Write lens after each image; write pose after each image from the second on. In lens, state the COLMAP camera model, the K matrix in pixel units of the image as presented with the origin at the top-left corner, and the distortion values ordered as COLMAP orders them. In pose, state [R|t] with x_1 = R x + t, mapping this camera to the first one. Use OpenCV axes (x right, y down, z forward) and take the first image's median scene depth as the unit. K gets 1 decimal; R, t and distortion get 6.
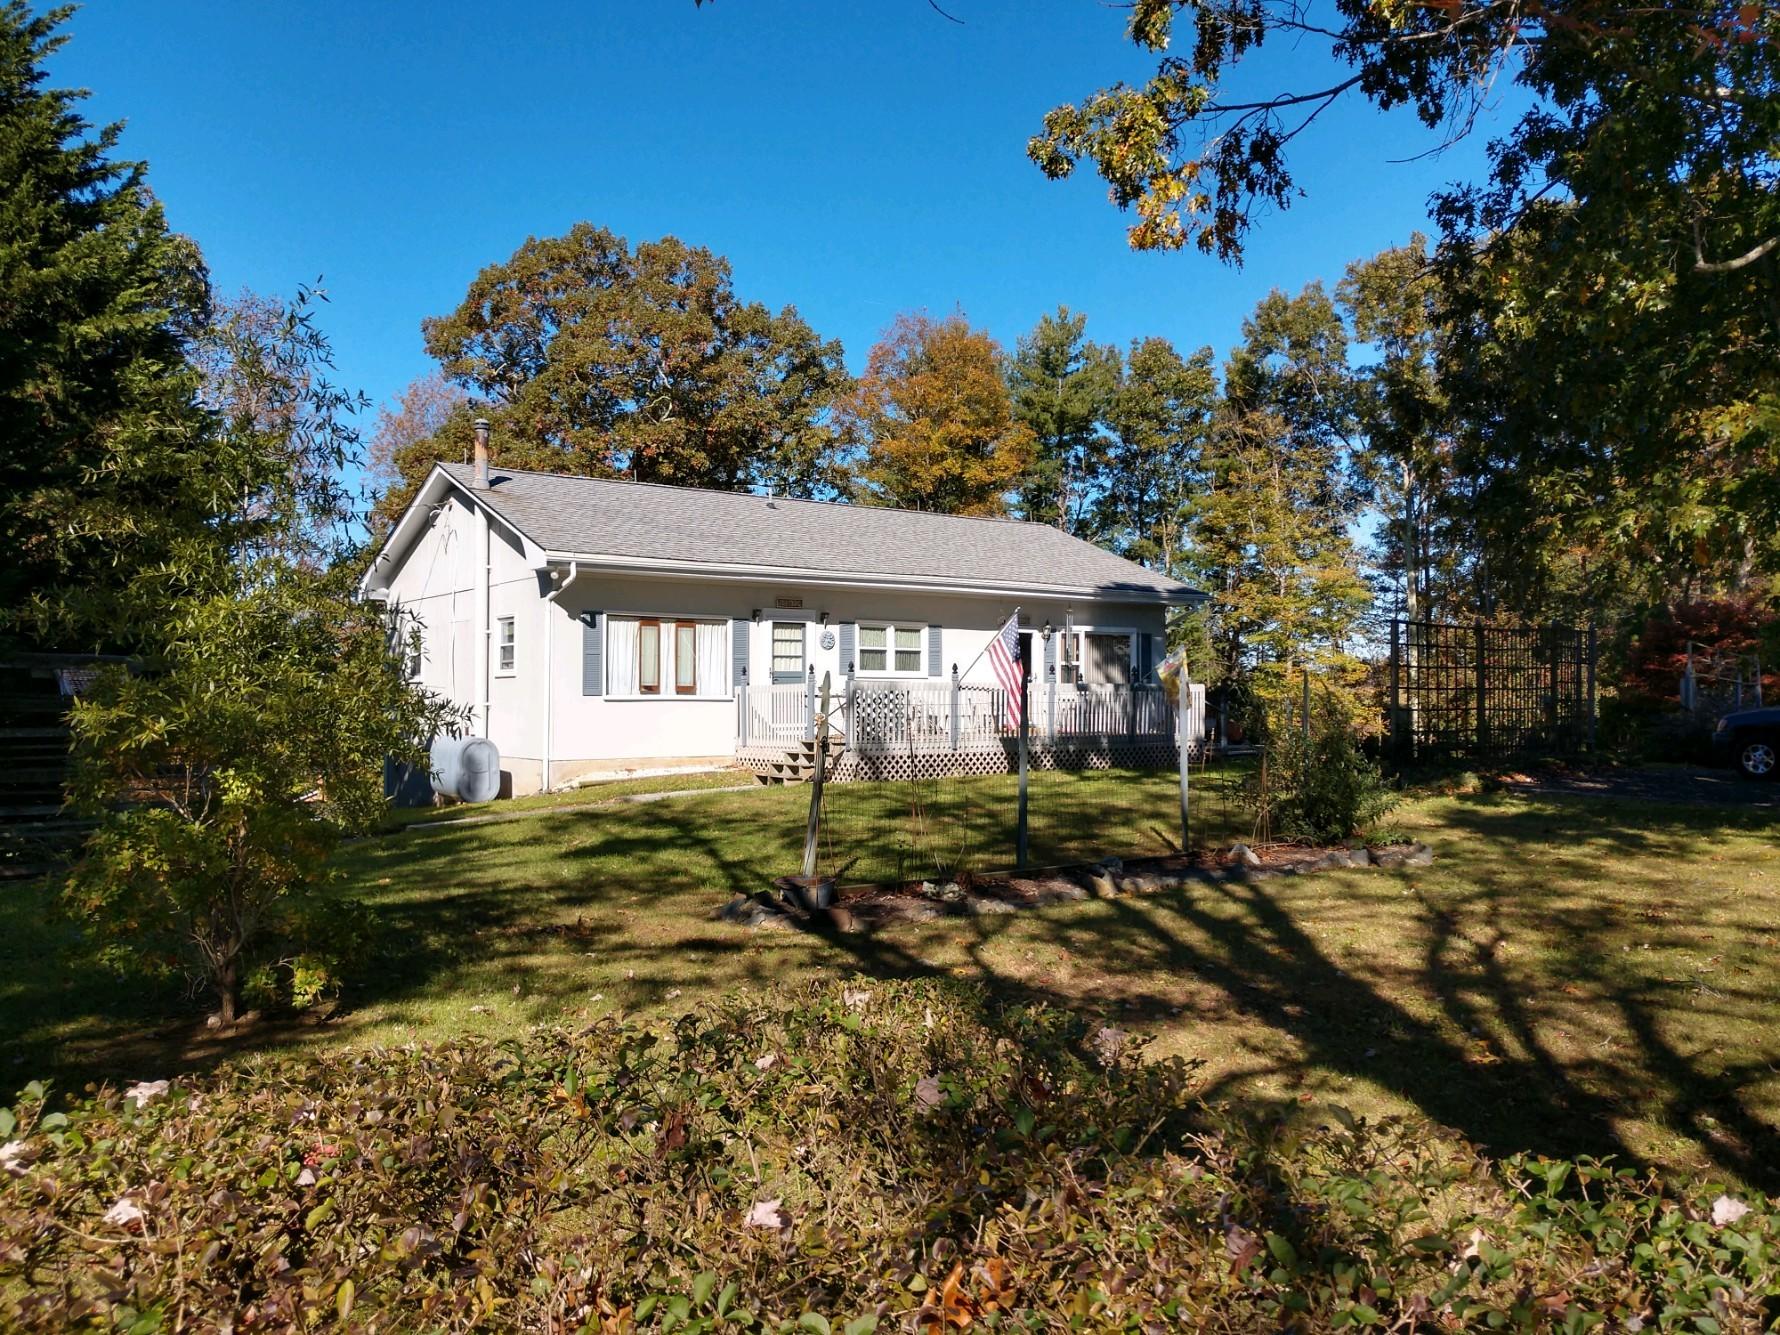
lens RADIAL K [[1371.9, 0, 889.0], [0, 1371.9, 673.3], [0, 0, 1]] dist [0.024670, 0.003906]
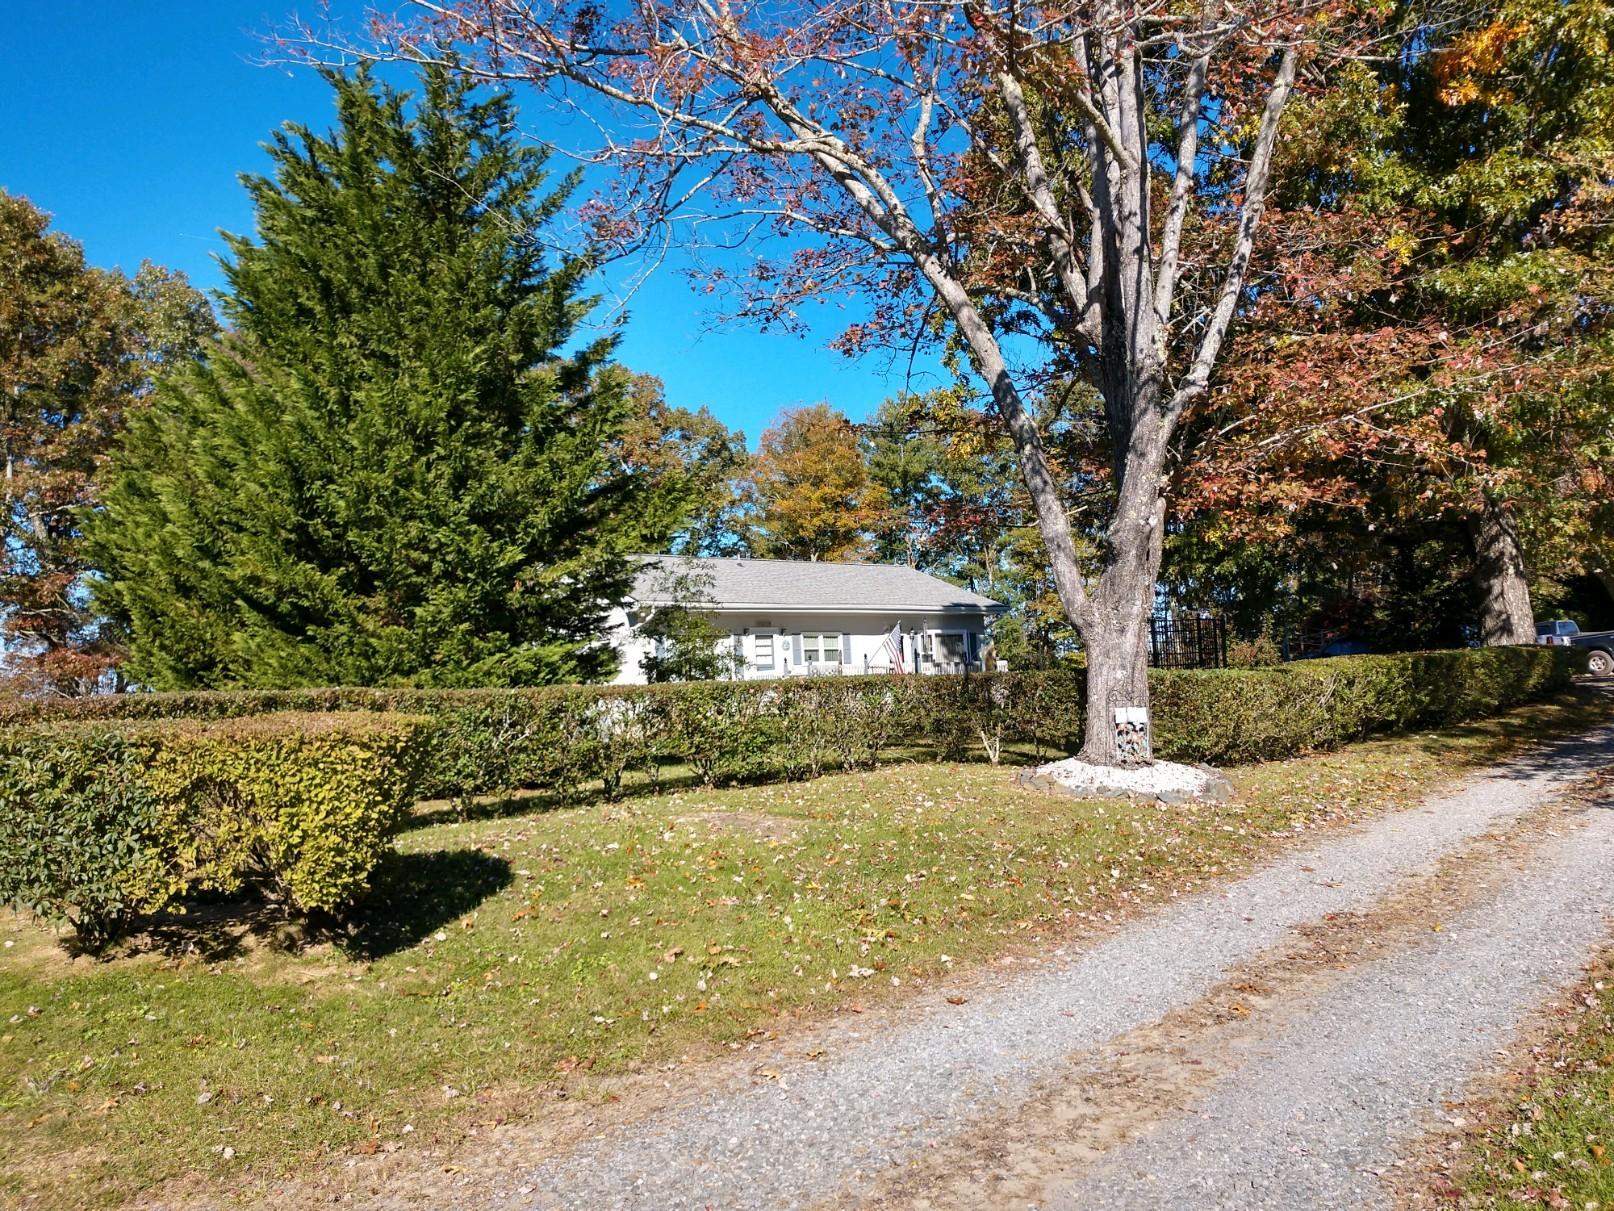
lens RADIAL K [[1244.0, 0, 806.1], [0, 1244.0, 610.8], [0, 0, 1]] dist [0.024670, 0.003906]
pose [[0.997991, -0.043646, 0.045932, -0.034922], [0.046207, 0.997347, -0.056256, 0.008526], [-0.043355, 0.058266, 0.997359, -0.214068]]
